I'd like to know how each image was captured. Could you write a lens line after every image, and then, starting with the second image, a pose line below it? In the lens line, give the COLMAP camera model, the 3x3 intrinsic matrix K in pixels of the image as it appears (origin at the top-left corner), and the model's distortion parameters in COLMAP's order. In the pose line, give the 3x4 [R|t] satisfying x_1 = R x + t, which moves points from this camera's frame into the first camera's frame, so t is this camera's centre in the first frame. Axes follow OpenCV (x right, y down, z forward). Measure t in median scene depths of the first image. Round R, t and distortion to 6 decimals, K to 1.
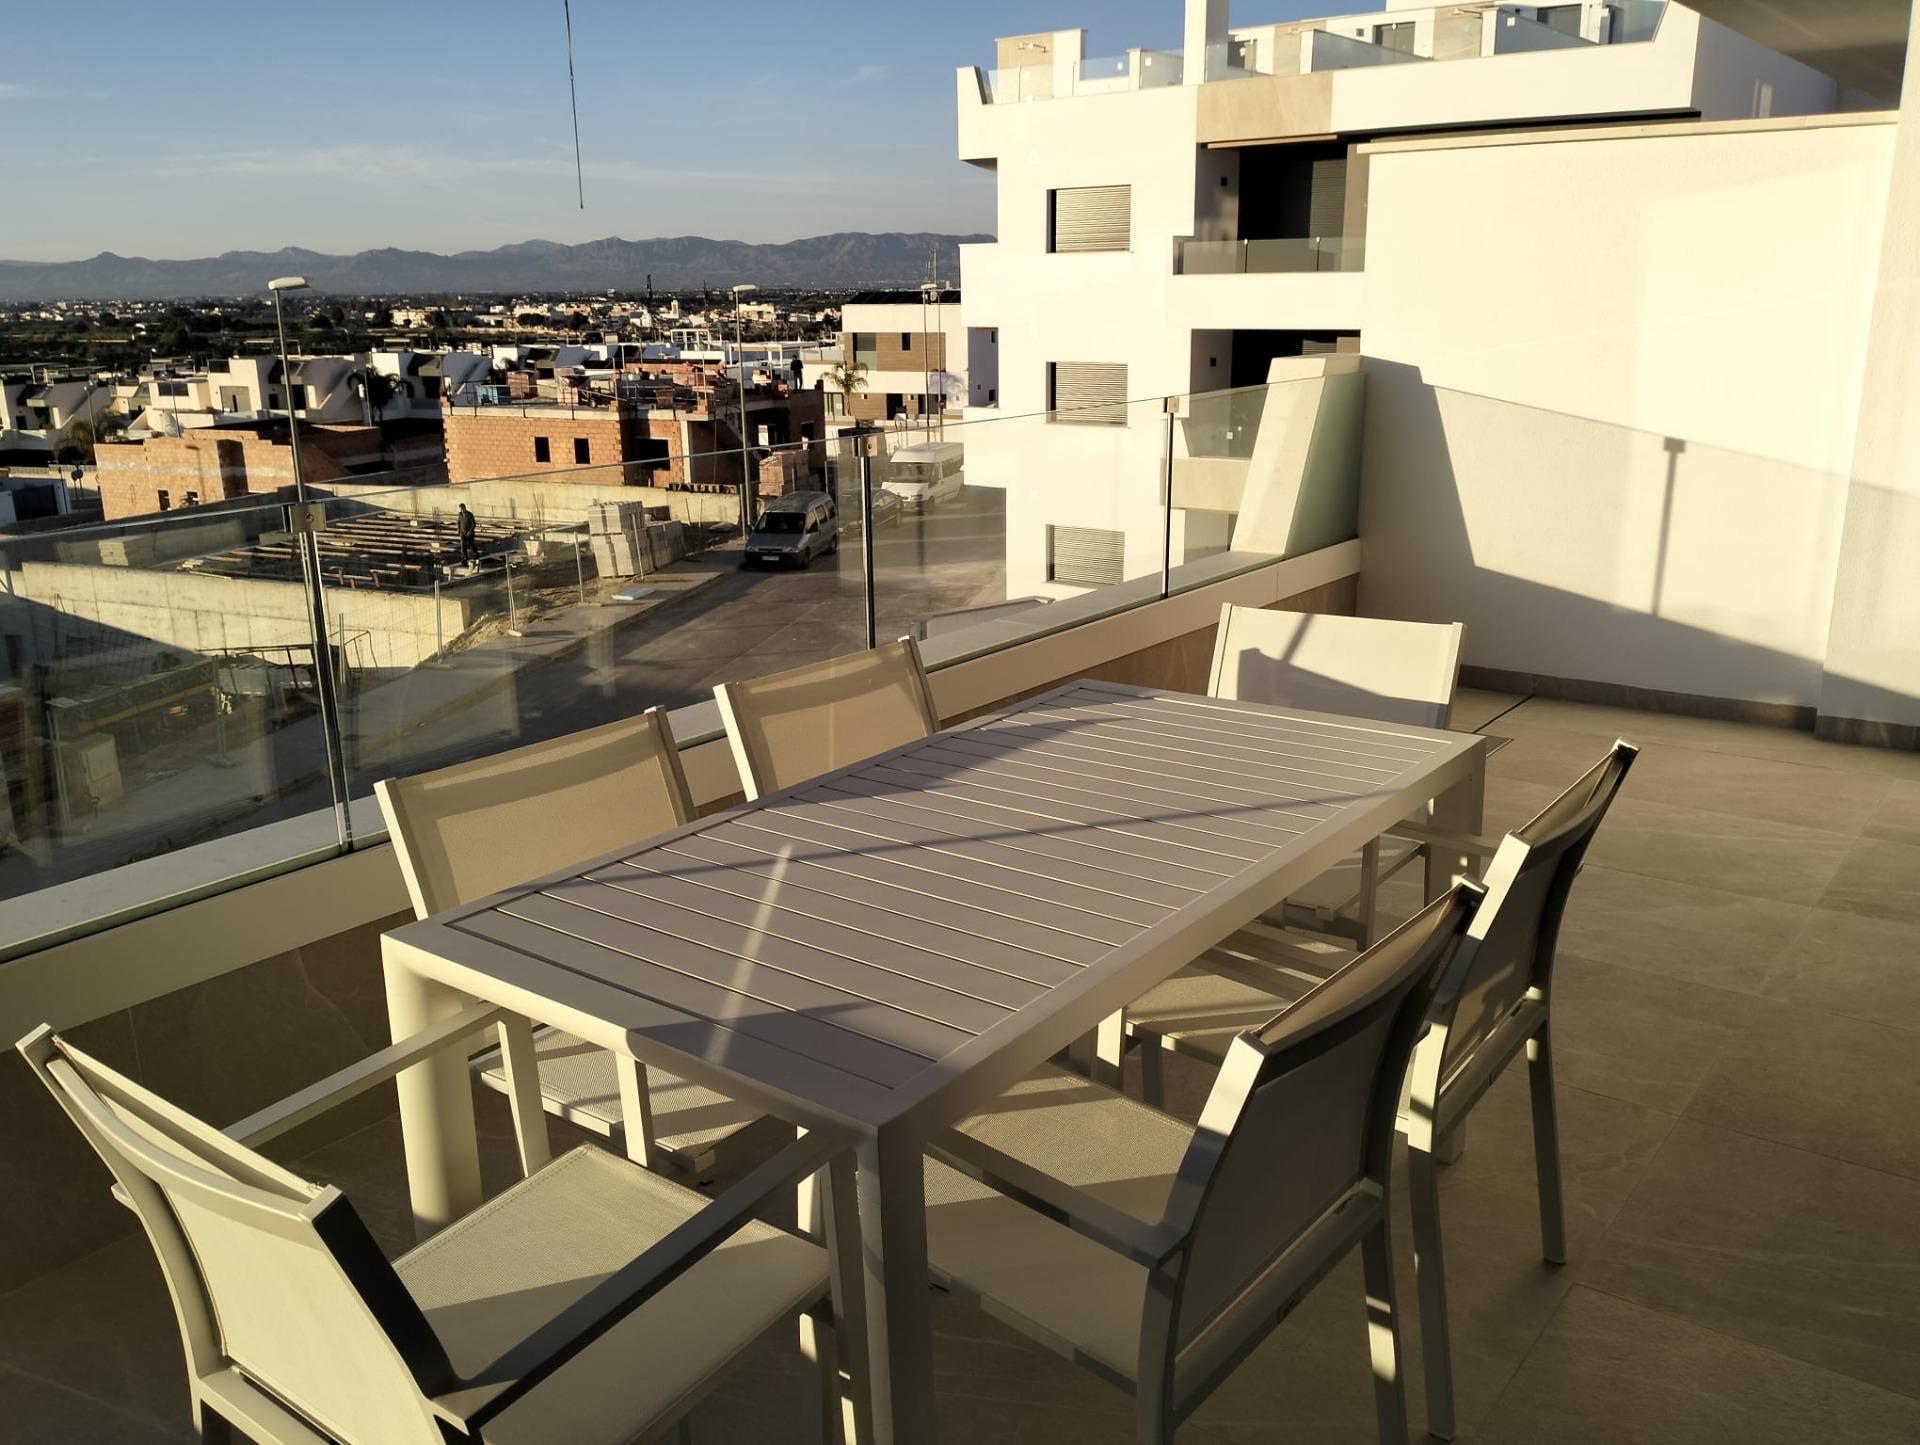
lens RADIAL K [[1547.8, 0, 960.0], [0, 1547.8, 722.5], [0, 0, 1]] dist [0.055777, -0.094930]
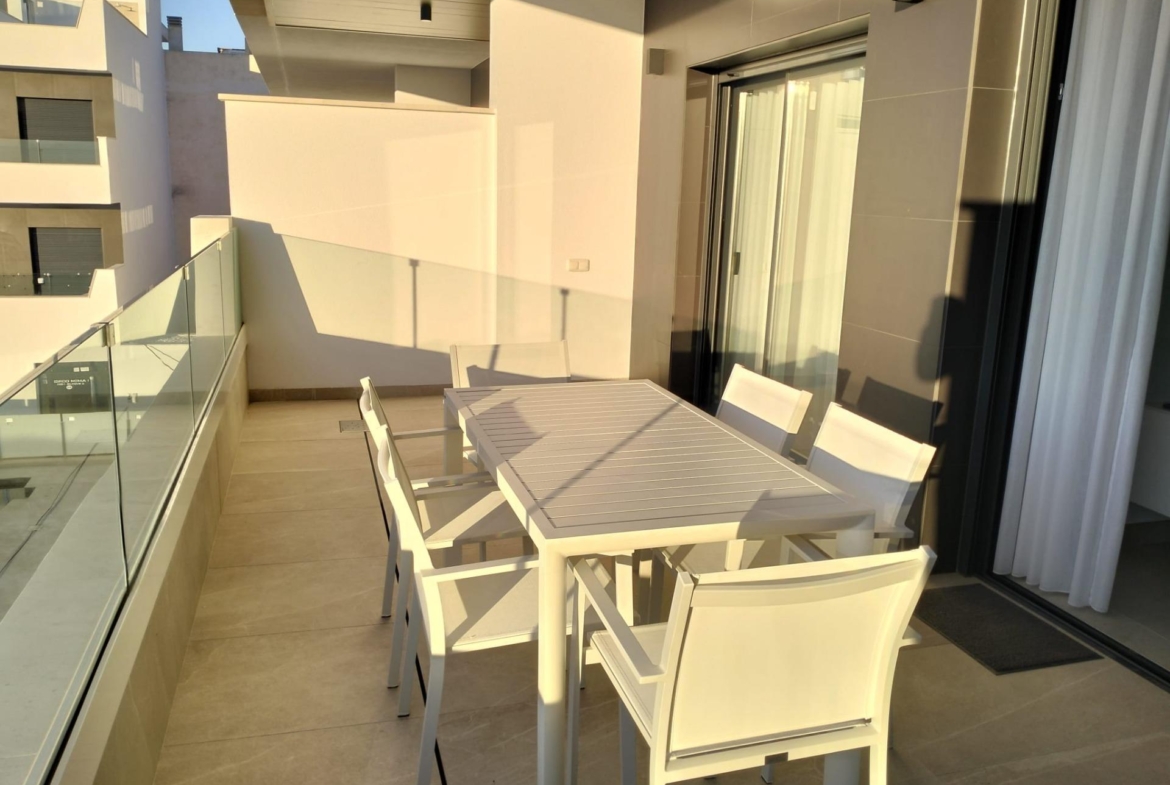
lens RADIAL K [[951.1, 0, 585.0], [0, 951.1, 392.5], [0, 0, 1]] dist [0.005399, -0.002715]
pose [[0.597419, -0.139725, 0.789663, -0.400289], [0.180350, 0.982888, 0.037471, -0.019953], [-0.781386, 0.120030, 0.612395, 0.098926]]
